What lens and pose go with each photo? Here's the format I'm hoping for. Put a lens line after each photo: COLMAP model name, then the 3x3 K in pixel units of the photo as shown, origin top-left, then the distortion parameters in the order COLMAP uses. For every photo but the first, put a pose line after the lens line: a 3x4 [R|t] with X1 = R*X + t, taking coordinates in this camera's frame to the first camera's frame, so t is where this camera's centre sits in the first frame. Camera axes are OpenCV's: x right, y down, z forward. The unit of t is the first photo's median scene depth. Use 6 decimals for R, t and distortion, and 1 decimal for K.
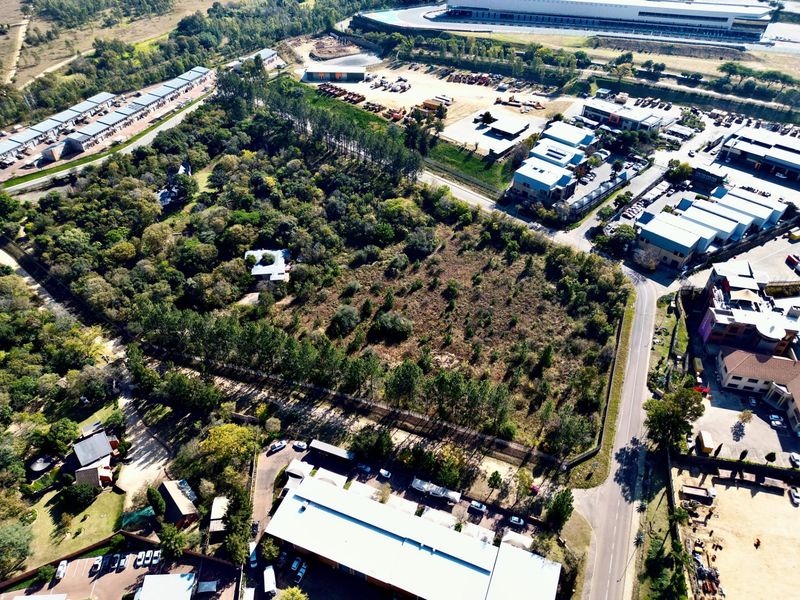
lens RADIAL K [[559.9, 0, 400.0], [0, 559.9, 296.6], [0, 0, 1]] dist [0.061865, -0.049678]
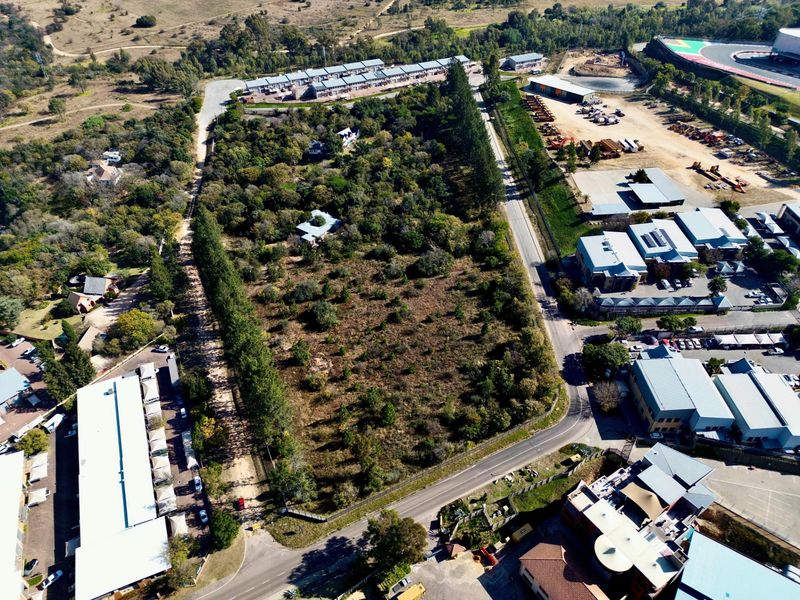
lens RADIAL K [[559.9, 0, 401.6], [0, 559.9, 301.8], [0, 0, 1]] dist [0.061865, -0.049678]
pose [[0.727139, 0.436803, -0.529596, 0.548611], [-0.436646, 0.889570, 0.134187, -0.149803], [0.529726, 0.133674, 0.837569, 0.199054]]
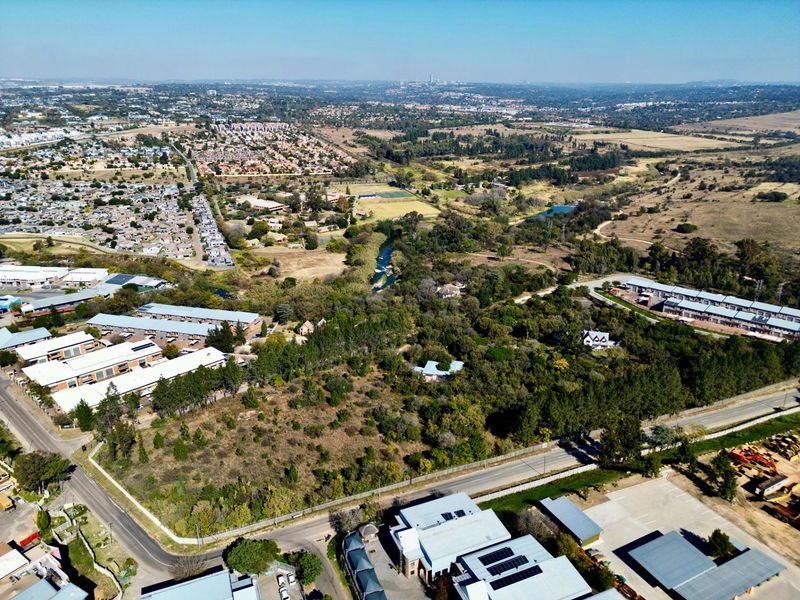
lens RADIAL K [[559.9, 0, 397.7], [0, 559.9, 302.6], [0, 0, 1]] dist [0.061865, -0.049678]
pose [[-0.371980, 0.316744, -0.872528, 0.762312], [-0.602425, 0.632751, 0.486529, -0.661167], [0.706197, 0.706612, -0.044556, 0.927914]]
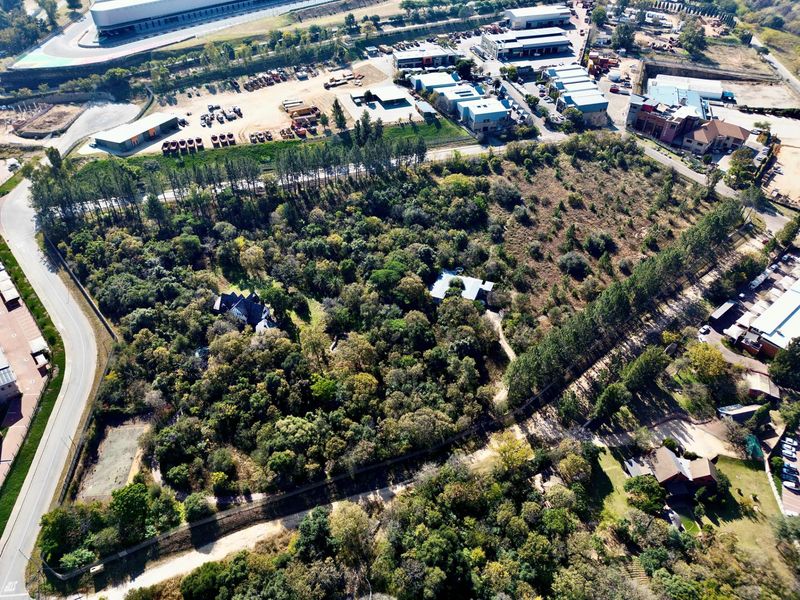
lens RADIAL K [[559.9, 0, 397.6], [0, 559.9, 303.6], [0, 0, 1]] dist [0.061865, -0.049678]
pose [[0.470076, -0.581309, 0.664160, -0.955947], [0.560527, 0.777875, 0.284112, -0.374919], [-0.681791, 0.238726, 0.691500, 0.445996]]
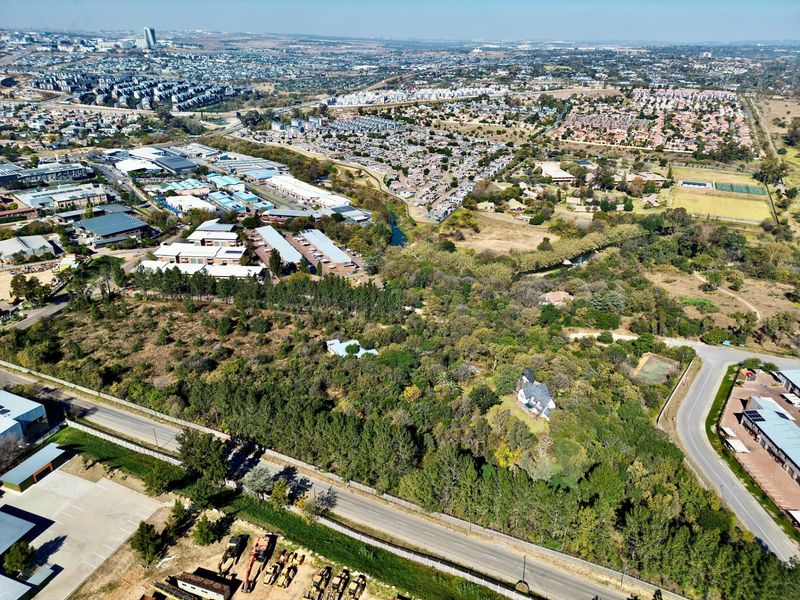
lens RADIAL K [[559.9, 0, 401.9], [0, 559.9, 298.0], [0, 0, 1]] dist [0.061865, -0.049678]
pose [[-0.932269, 0.120676, -0.341045, 0.025506], [-0.254262, 0.452037, 0.854993, -1.065806], [0.257342, 0.883799, -0.390736, 1.397917]]
